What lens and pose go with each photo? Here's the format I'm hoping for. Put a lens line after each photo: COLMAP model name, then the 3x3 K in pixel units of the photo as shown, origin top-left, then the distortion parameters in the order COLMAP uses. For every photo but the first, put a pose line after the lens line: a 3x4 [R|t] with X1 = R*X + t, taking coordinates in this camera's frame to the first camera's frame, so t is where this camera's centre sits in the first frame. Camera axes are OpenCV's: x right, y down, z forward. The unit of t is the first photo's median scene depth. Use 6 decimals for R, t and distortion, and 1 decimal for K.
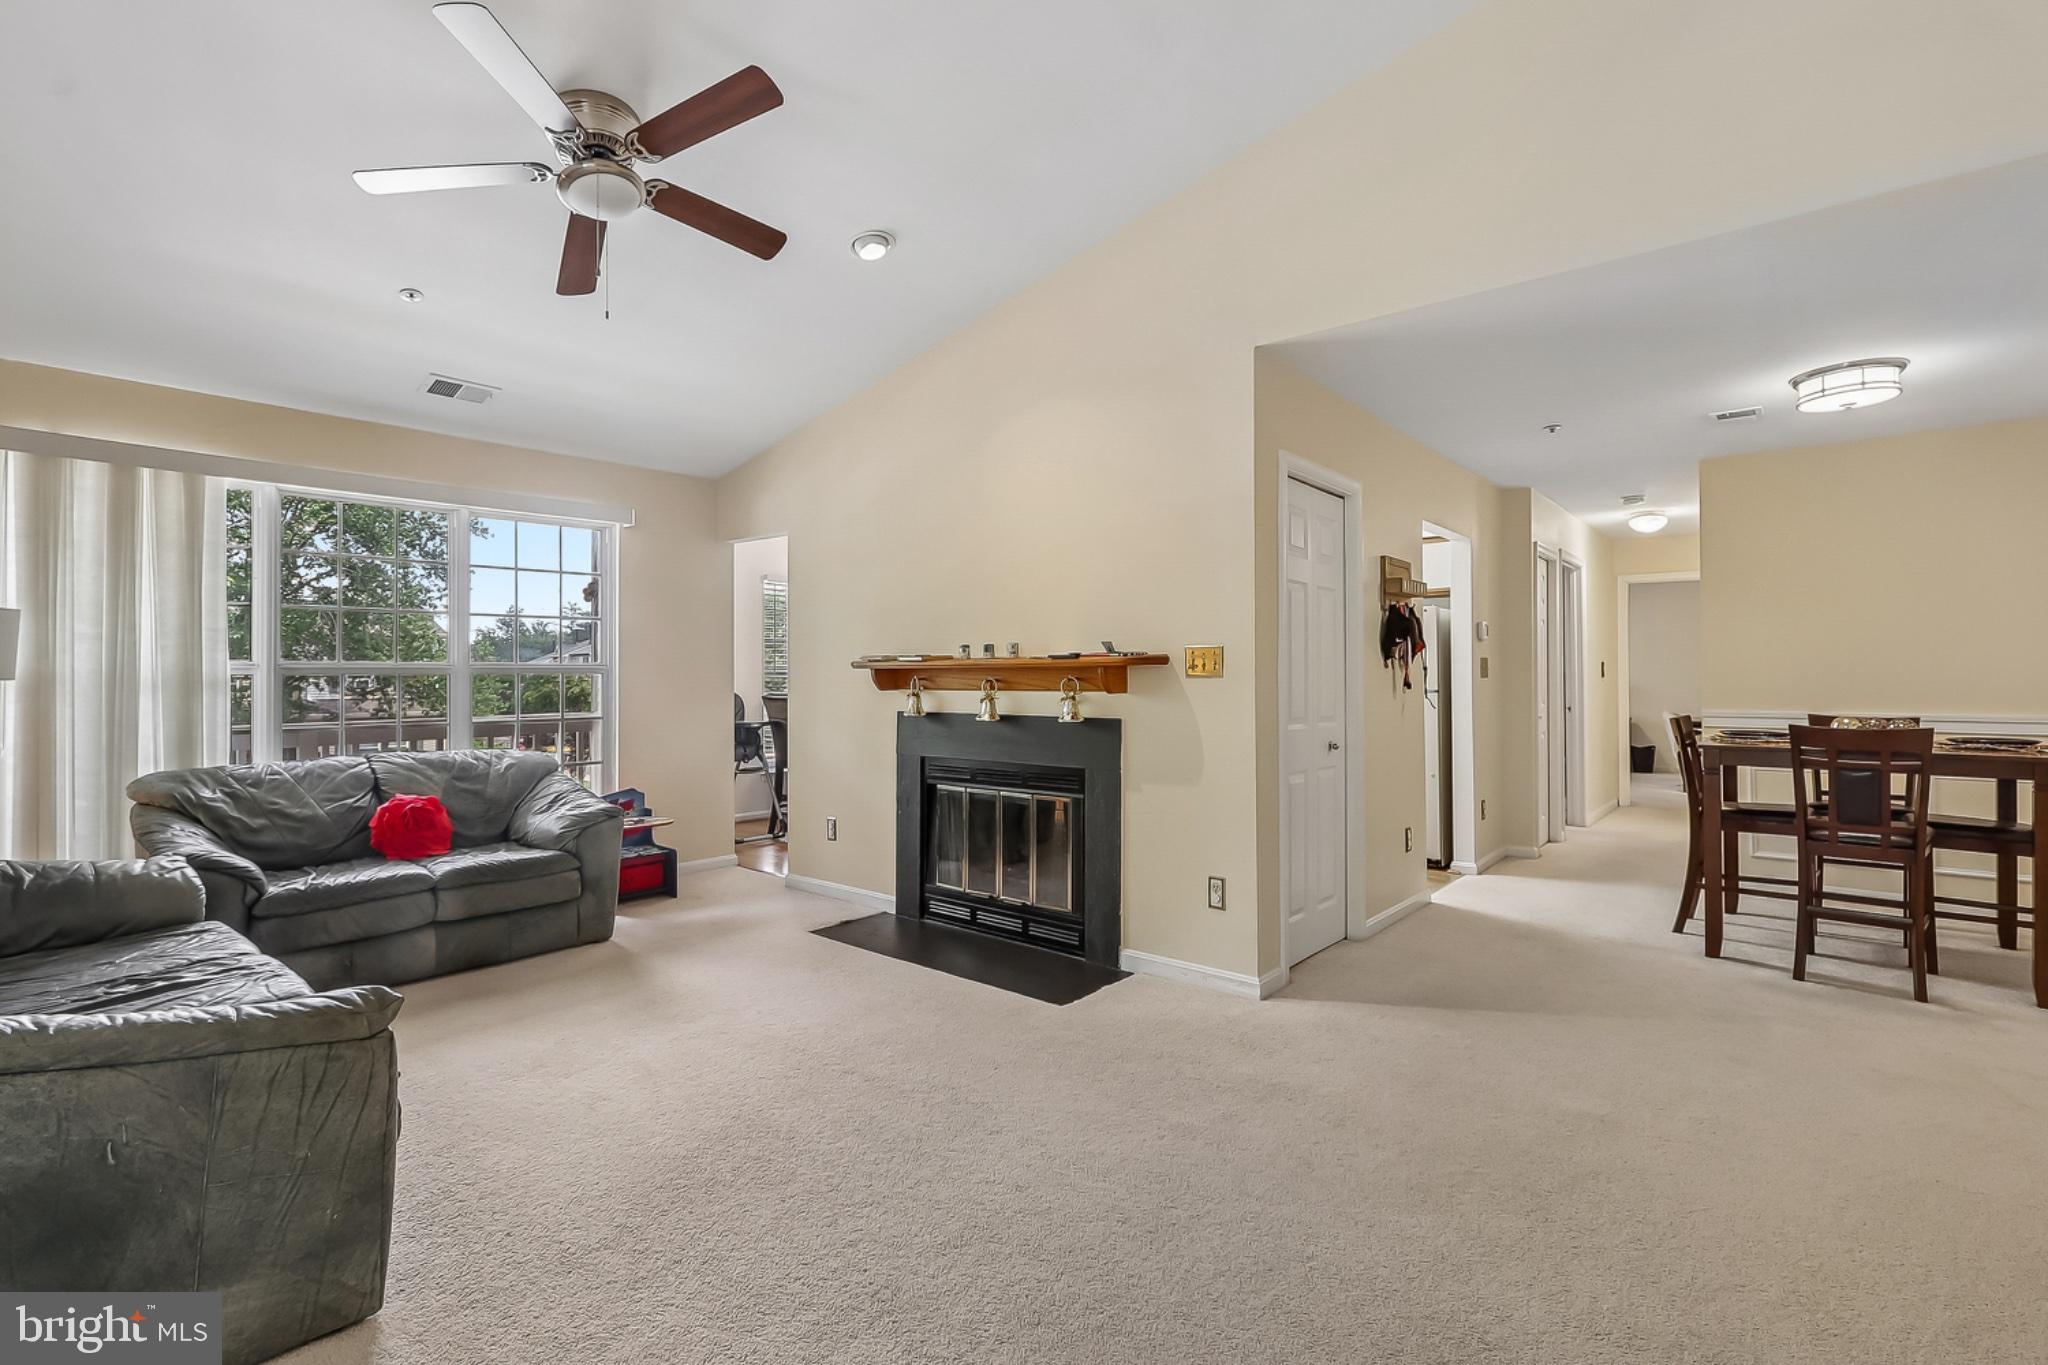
lens RADIAL K [[940.3, 0, 1003.2], [0, 940.3, 665.7], [0, 0, 1]] dist [0.002576, -0.002958]
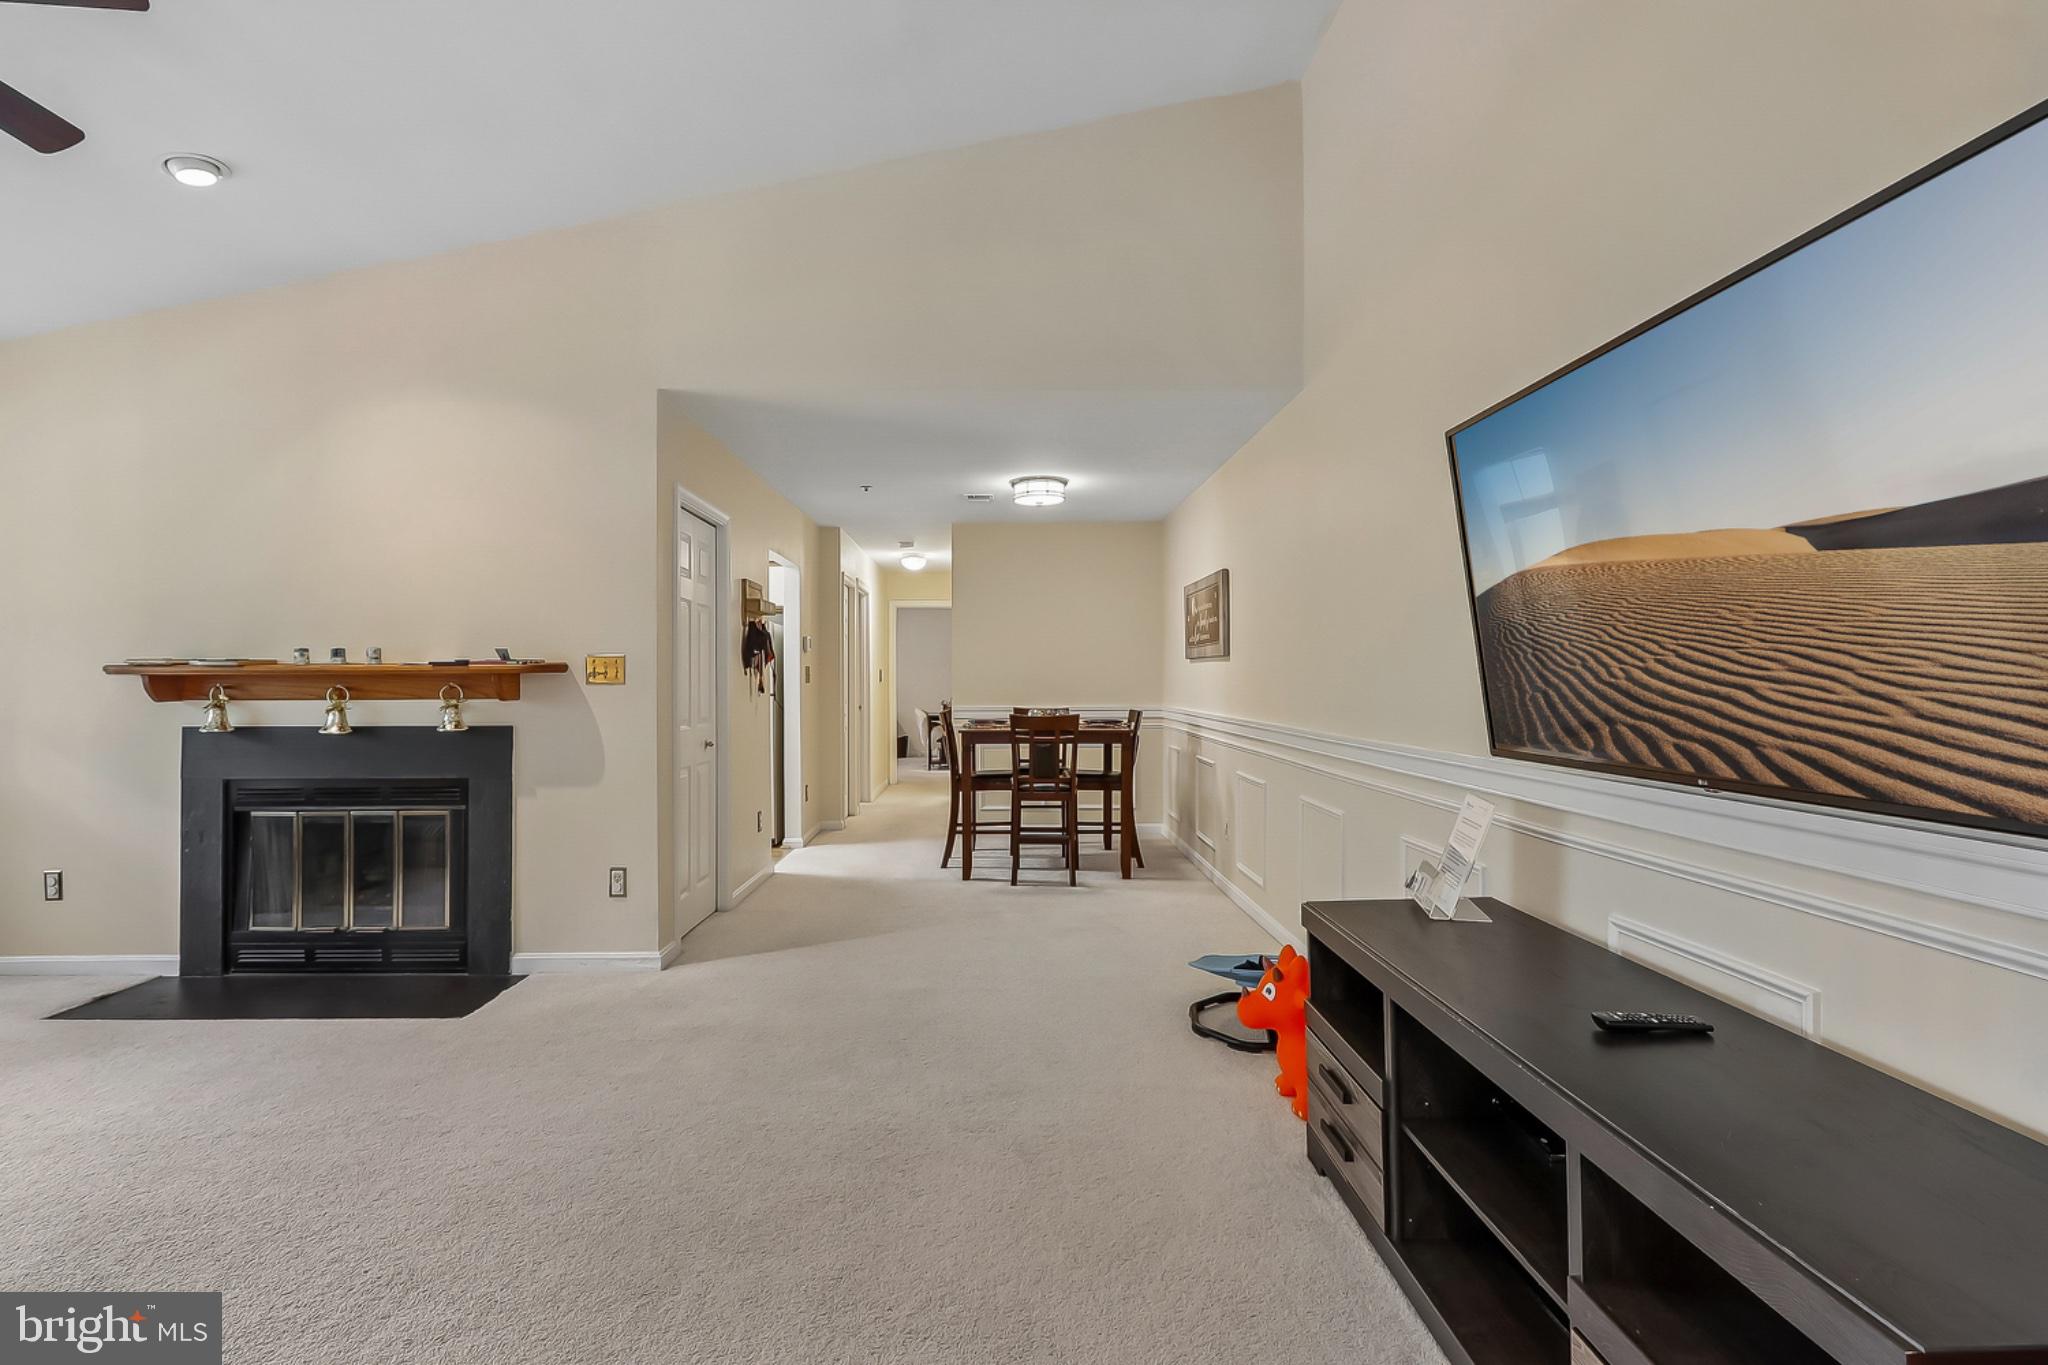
lens RADIAL K [[940.3, 0, 1012.9], [0, 940.3, 676.2], [0, 0, 1]] dist [0.002576, -0.002958]
pose [[0.744100, 0.001675, 0.668066, -0.140733], [-0.006160, 0.999972, 0.004354, -0.004067], [-0.668039, -0.007355, 0.744089, -0.099101]]
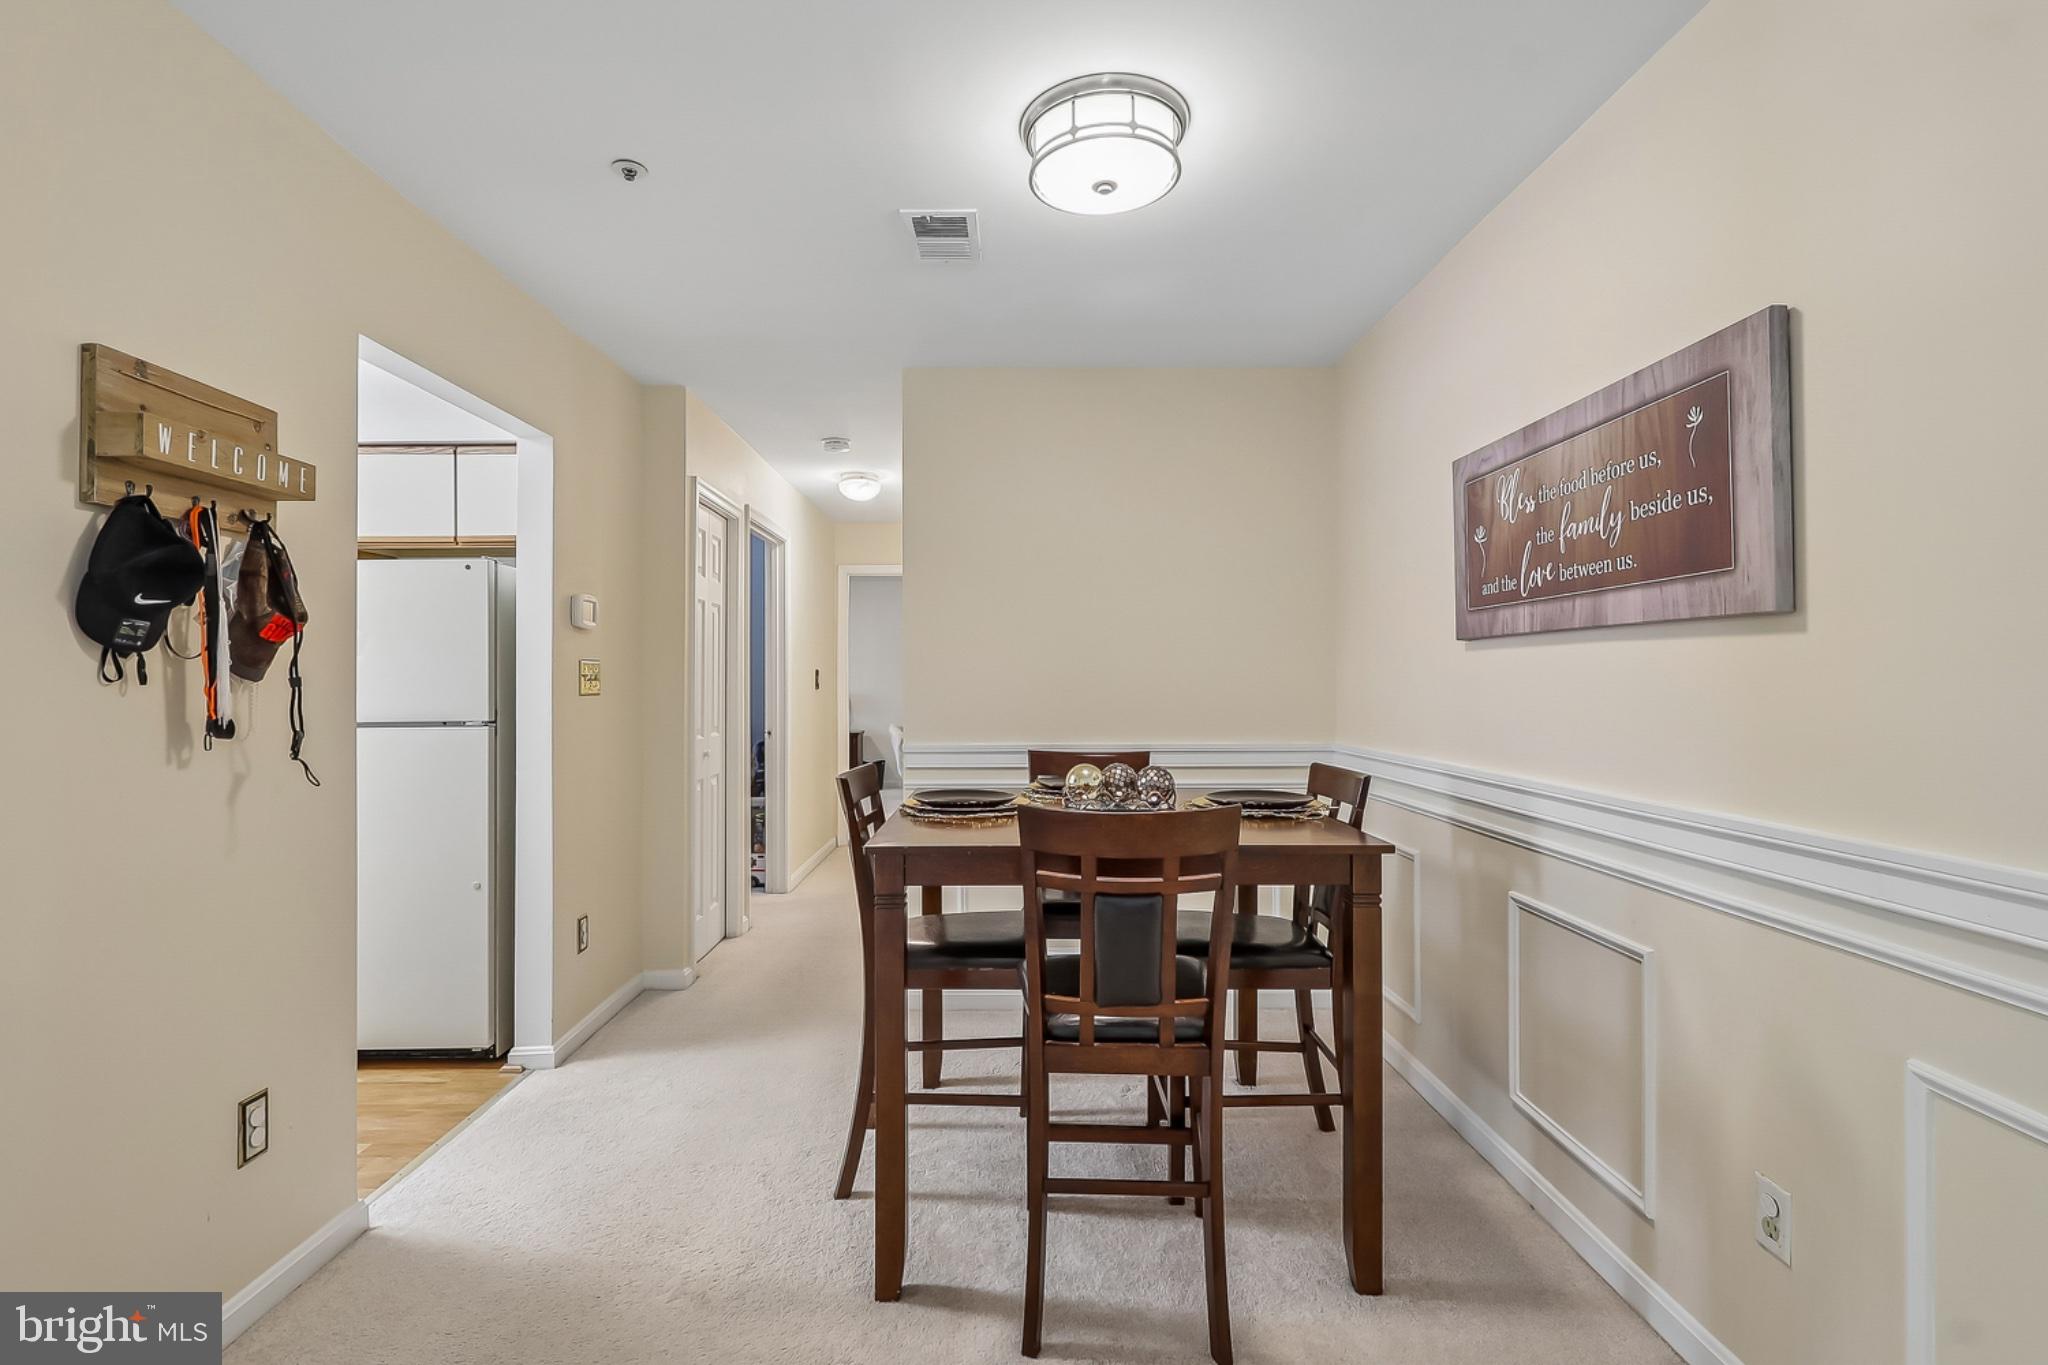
lens RADIAL K [[940.3, 0, 1011.8], [0, 940.3, 676.5], [0, 0, 1]] dist [0.002576, -0.002958]
pose [[0.752741, 0.003634, 0.658307, 0.488289], [-0.006752, 0.999975, 0.002200, -0.002550], [-0.658283, -0.006101, 0.752746, 0.605460]]
